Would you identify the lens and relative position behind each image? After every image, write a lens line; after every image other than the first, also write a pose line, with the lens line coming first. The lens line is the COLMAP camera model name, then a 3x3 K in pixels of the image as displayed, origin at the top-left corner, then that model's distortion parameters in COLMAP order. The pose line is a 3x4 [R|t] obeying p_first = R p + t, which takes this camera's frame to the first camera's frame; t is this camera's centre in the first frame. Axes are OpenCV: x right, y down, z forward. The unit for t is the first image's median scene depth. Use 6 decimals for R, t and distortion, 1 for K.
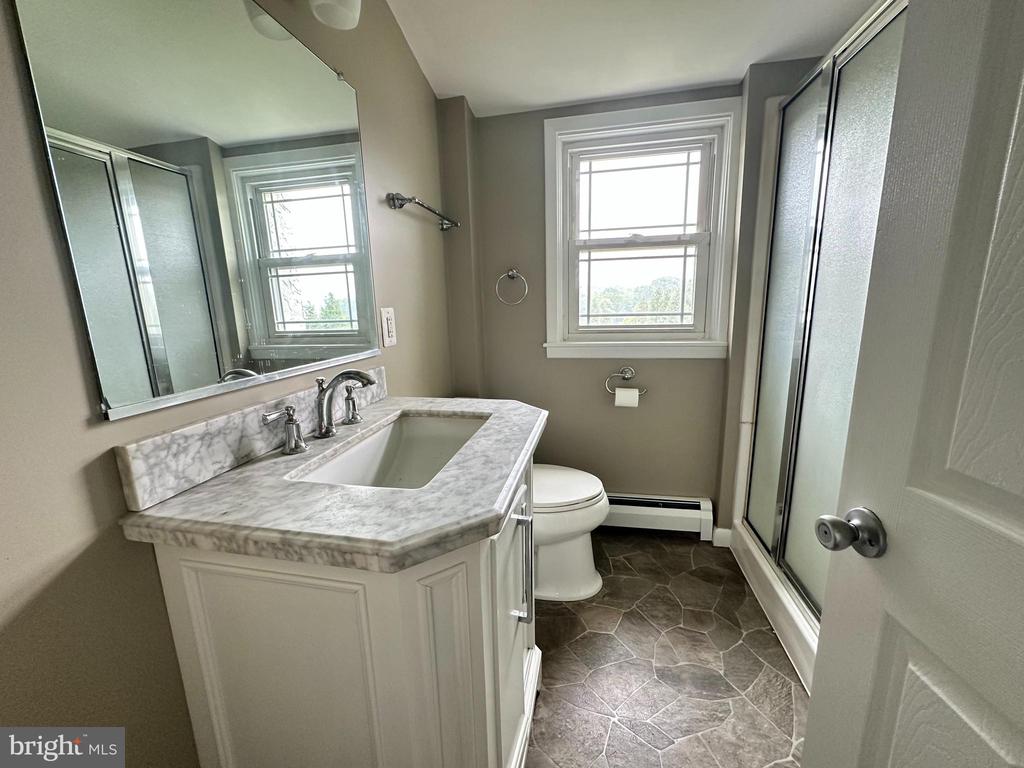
lens RADIAL K [[413.0, 0, 508.7], [0, 413.0, 385.5], [0, 0, 1]] dist [0.001982, 0.000149]
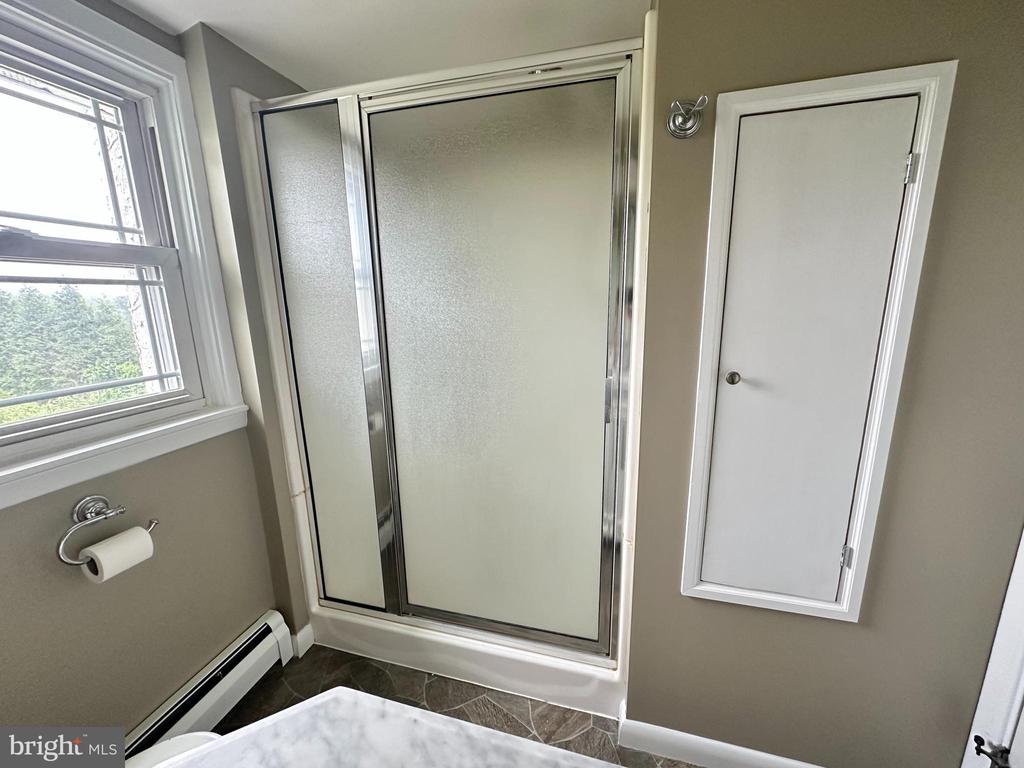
lens RADIAL K [[406.5, 0, 515.2], [0, 406.5, 384.7], [0, 0, 1]] dist [0.001668, -0.000169]
pose [[0.058140, -0.181371, 0.981695, -0.145112], [0.207625, 0.964052, 0.165816, -0.156776], [-0.976479, 0.194184, 0.093707, 0.446762]]
